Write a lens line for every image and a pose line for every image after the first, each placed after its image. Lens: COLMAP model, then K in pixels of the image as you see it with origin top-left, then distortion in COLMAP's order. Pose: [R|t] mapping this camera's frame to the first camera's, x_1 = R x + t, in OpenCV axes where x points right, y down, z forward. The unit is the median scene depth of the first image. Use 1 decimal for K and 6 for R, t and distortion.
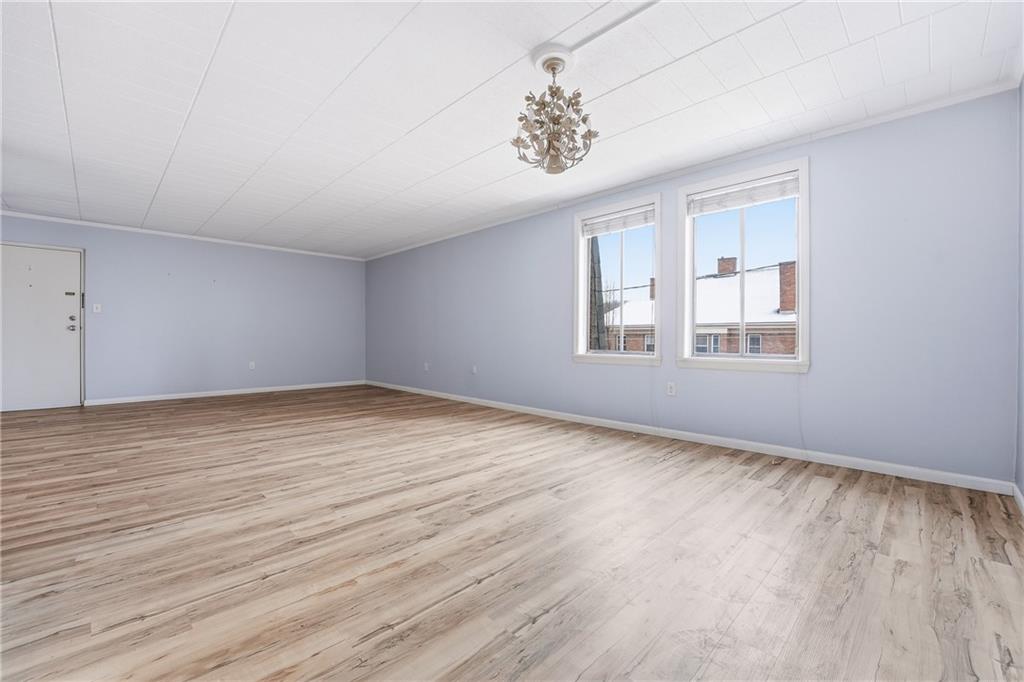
lens RADIAL K [[422.0, 0, 509.3], [0, 422.0, 338.0], [0, 0, 1]] dist [-0.008522, 0.000612]
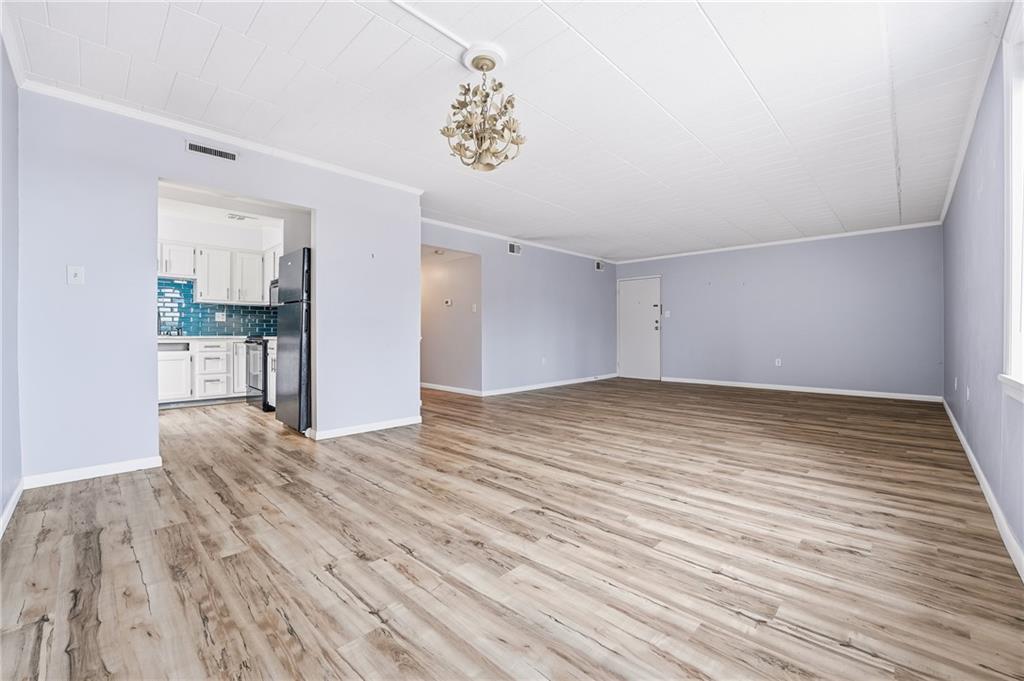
lens RADIAL K [[422.0, 0, 509.3], [0, 422.0, 337.5], [0, 0, 1]] dist [-0.008522, 0.000612]
pose [[0.021957, 0.002766, -0.999755, 0.910840], [0.001901, 0.999994, 0.002808, 0.007589], [0.999757, -0.001962, 0.021951, 0.870709]]
